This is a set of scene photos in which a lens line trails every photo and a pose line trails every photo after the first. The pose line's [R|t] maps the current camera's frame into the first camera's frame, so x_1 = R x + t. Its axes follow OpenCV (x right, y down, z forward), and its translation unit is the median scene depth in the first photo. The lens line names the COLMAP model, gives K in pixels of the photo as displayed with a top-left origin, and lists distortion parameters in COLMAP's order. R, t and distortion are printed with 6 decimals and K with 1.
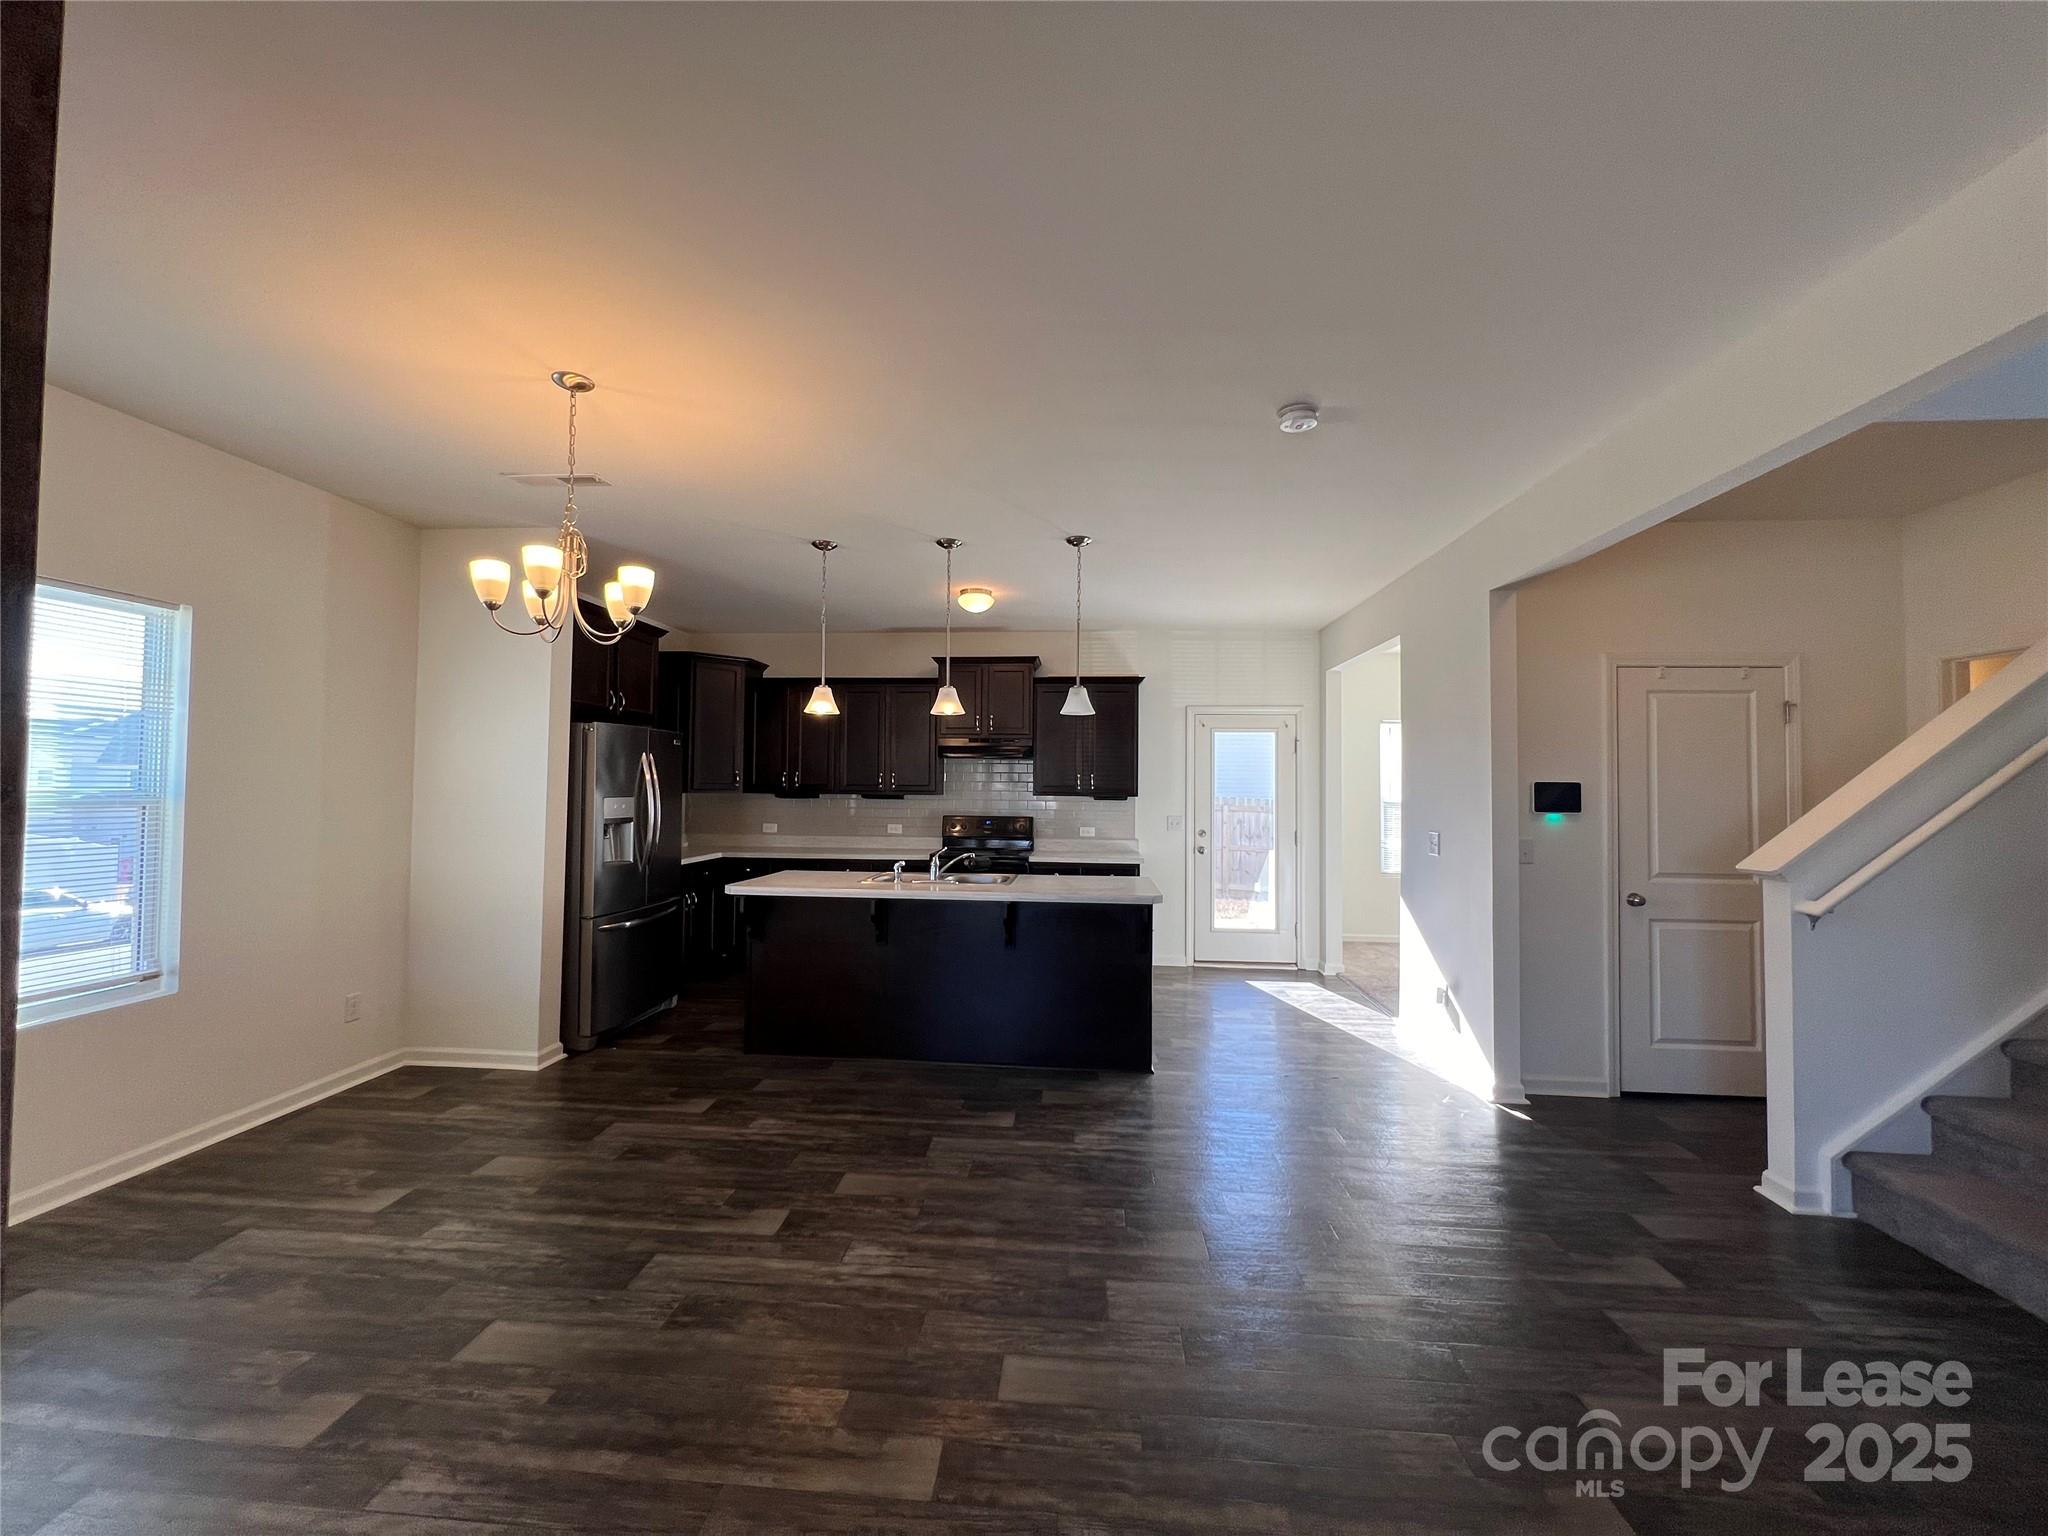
lens RADIAL K [[816.6, 0, 1017.9], [0, 816.6, 760.5], [0, 0, 1]] dist [-0.000964, 0.000706]
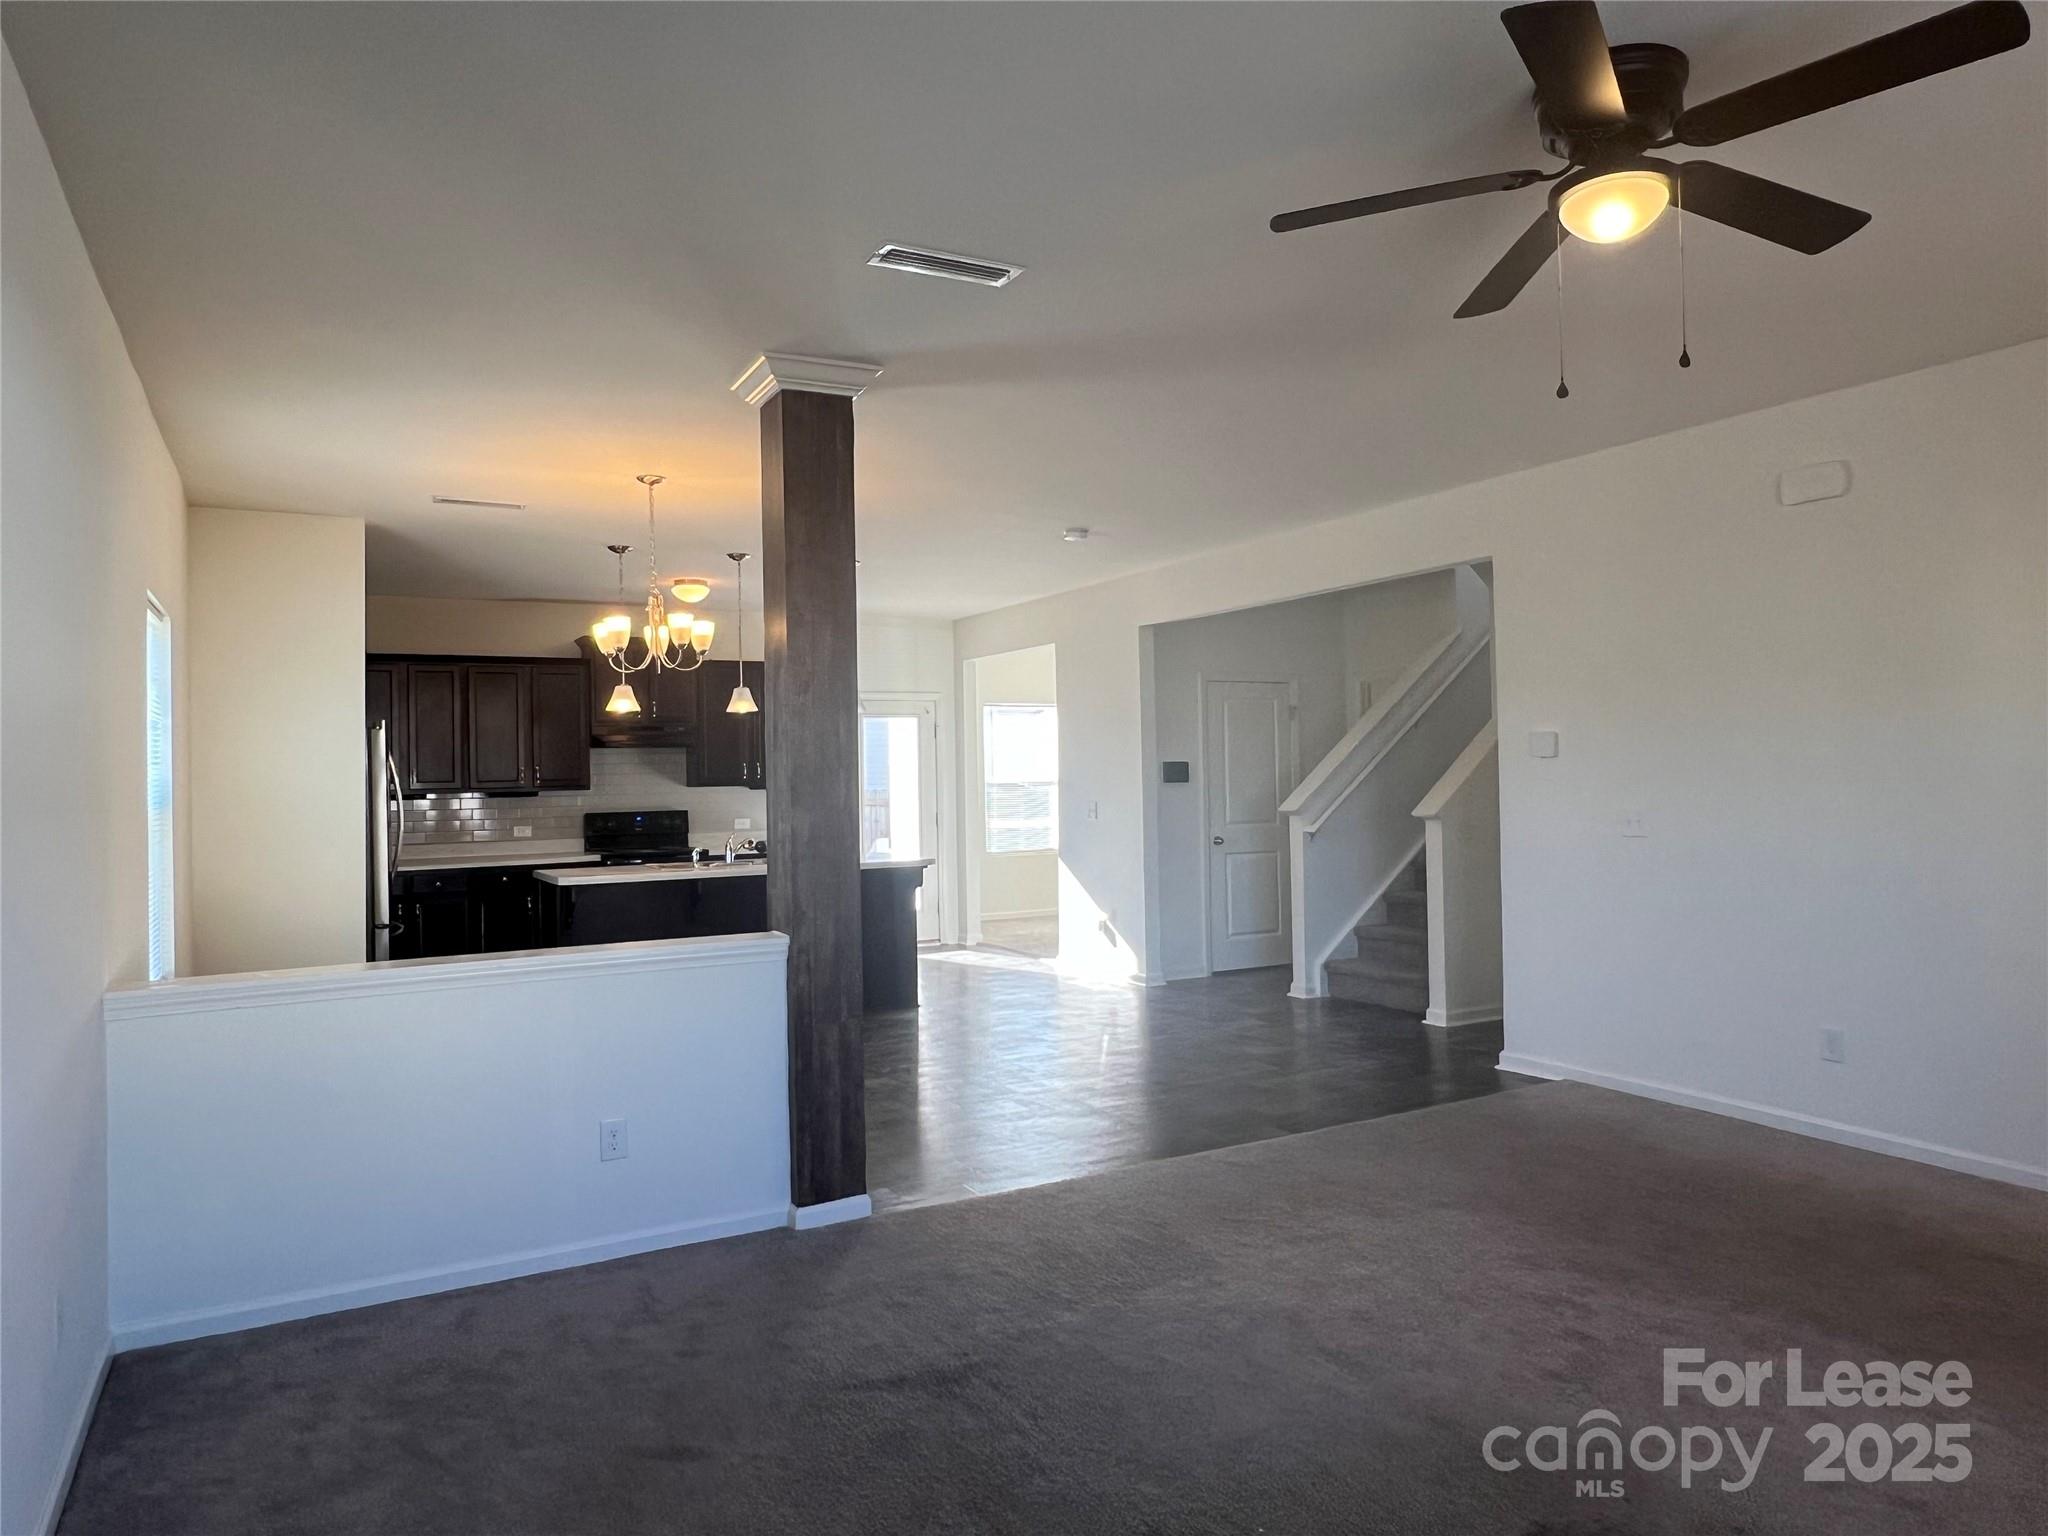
lens RADIAL K [[1308.0, 0, 1011.0], [0, 1308.0, 751.4], [0, 0, 1]] dist [0.001025, -0.003286]
pose [[0.837121, -0.016725, 0.546763, -0.770118], [0.009397, 0.999825, 0.016197, -0.029331], [-0.546938, -0.008420, 0.837131, -0.699983]]
